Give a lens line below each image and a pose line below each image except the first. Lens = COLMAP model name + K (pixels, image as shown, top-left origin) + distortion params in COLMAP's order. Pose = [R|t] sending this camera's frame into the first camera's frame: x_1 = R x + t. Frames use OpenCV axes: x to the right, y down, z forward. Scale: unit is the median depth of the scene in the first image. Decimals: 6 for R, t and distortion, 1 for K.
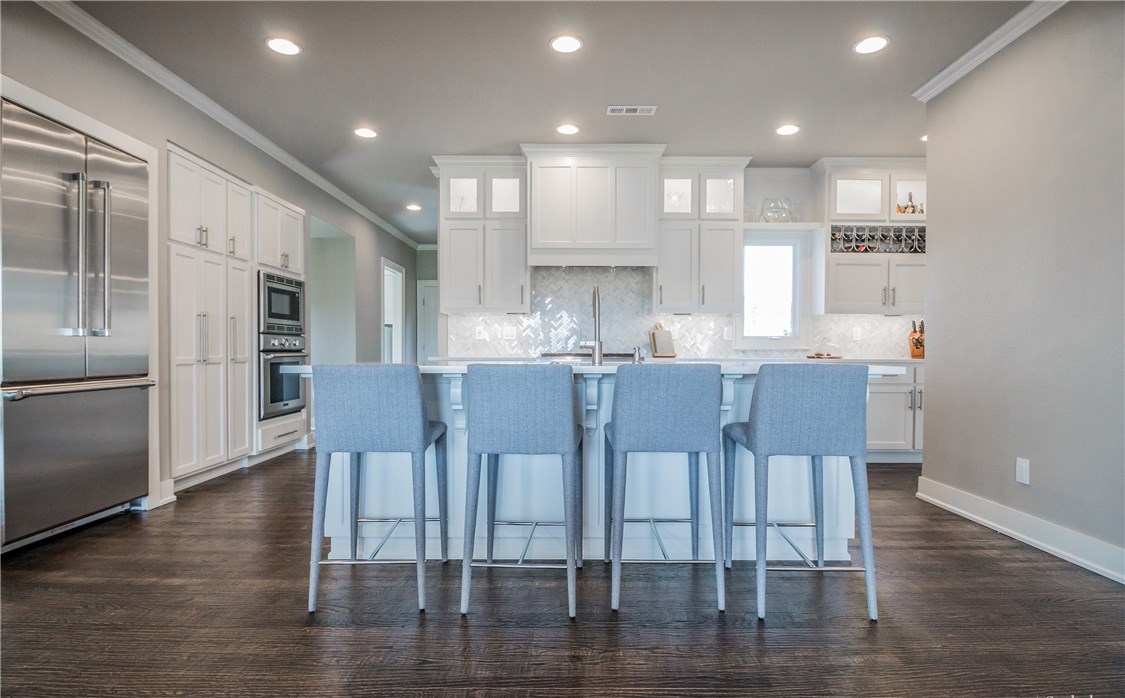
lens RADIAL K [[565.9, 0, 563.6], [0, 565.9, 356.3], [0, 0, 1]] dist [-0.006057, 0.000795]
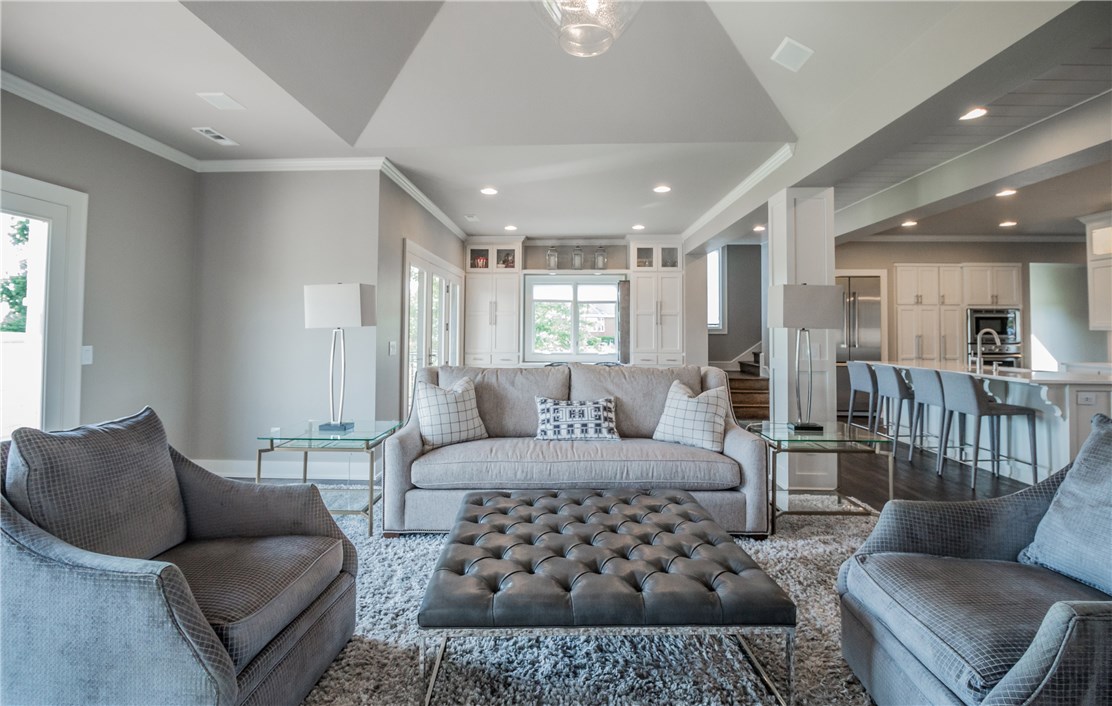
lens RADIAL K [[522.2, 0, 552.5], [0, 522.2, 312.3], [0, 0, 1]] dist [-0.014099, -0.003648]
pose [[-0.040681, -0.036139, -0.998518, 1.069891], [-0.019909, 0.999177, -0.035352, -0.050628], [0.998974, 0.018441, -0.041367, -0.241302]]
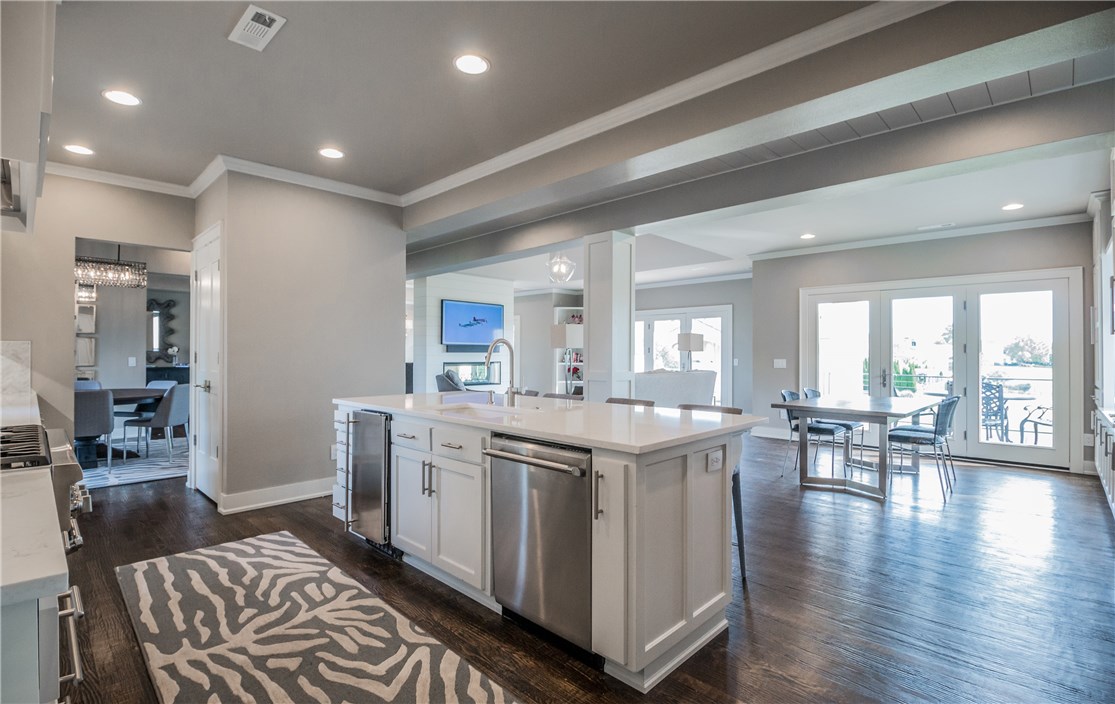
lens RADIAL K [[523.6, 0, 558.8], [0, 523.6, 348.9], [0, 0, 1]] dist [-0.014099, -0.003648]
pose [[-0.724135, 0.001822, 0.689656, -0.457761], [0.006308, 0.999972, 0.003982, -0.065622], [-0.689629, 0.007234, -0.724127, 0.960979]]
